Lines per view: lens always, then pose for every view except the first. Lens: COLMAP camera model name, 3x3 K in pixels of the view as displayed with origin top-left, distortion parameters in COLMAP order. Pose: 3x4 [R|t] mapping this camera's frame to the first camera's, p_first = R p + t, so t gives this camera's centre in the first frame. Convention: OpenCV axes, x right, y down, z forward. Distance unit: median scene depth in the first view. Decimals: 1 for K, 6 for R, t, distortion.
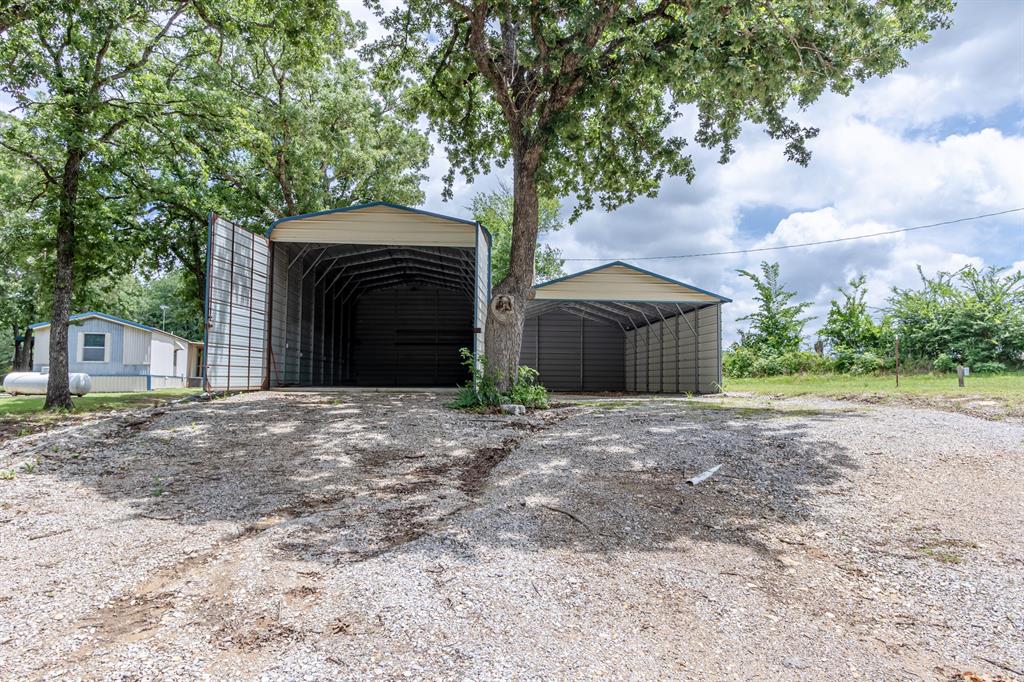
lens RADIAL K [[614.9, 0, 512.0], [0, 614.9, 341.0], [0, 0, 1]] dist [-0.001113, -0.000217]
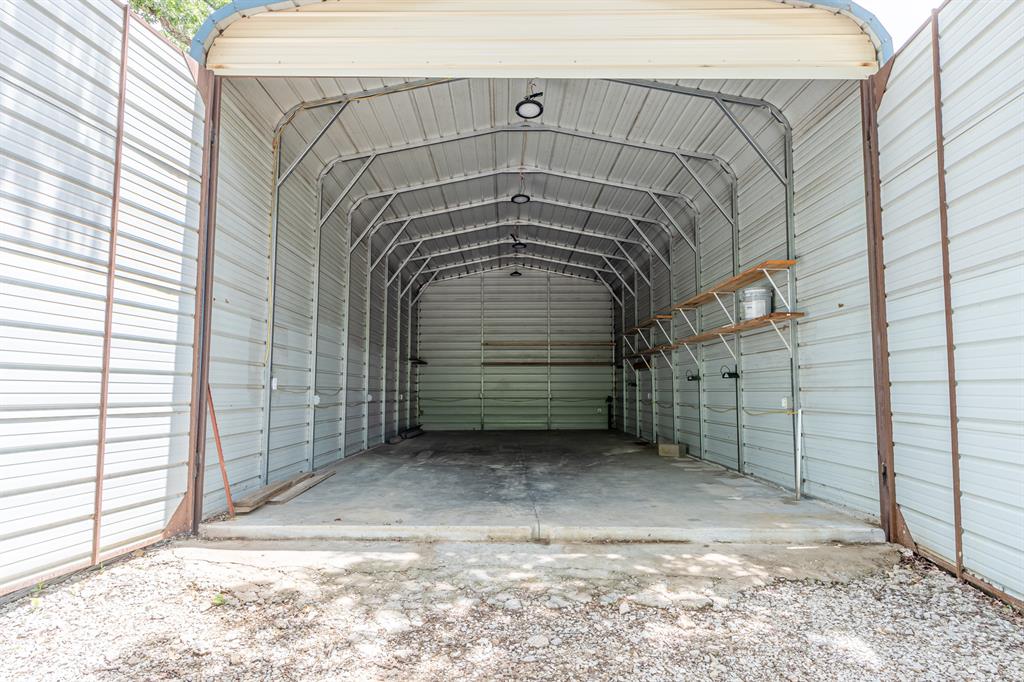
lens RADIAL K [[614.9, 0, 512.0], [0, 614.9, 341.0], [0, 0, 1]] dist [-0.001113, -0.000217]
pose [[0.997712, -0.006550, -0.067295, -0.133789], [0.005313, 0.999814, -0.018545, -0.007737], [0.067404, 0.018145, 0.997561, 0.438405]]
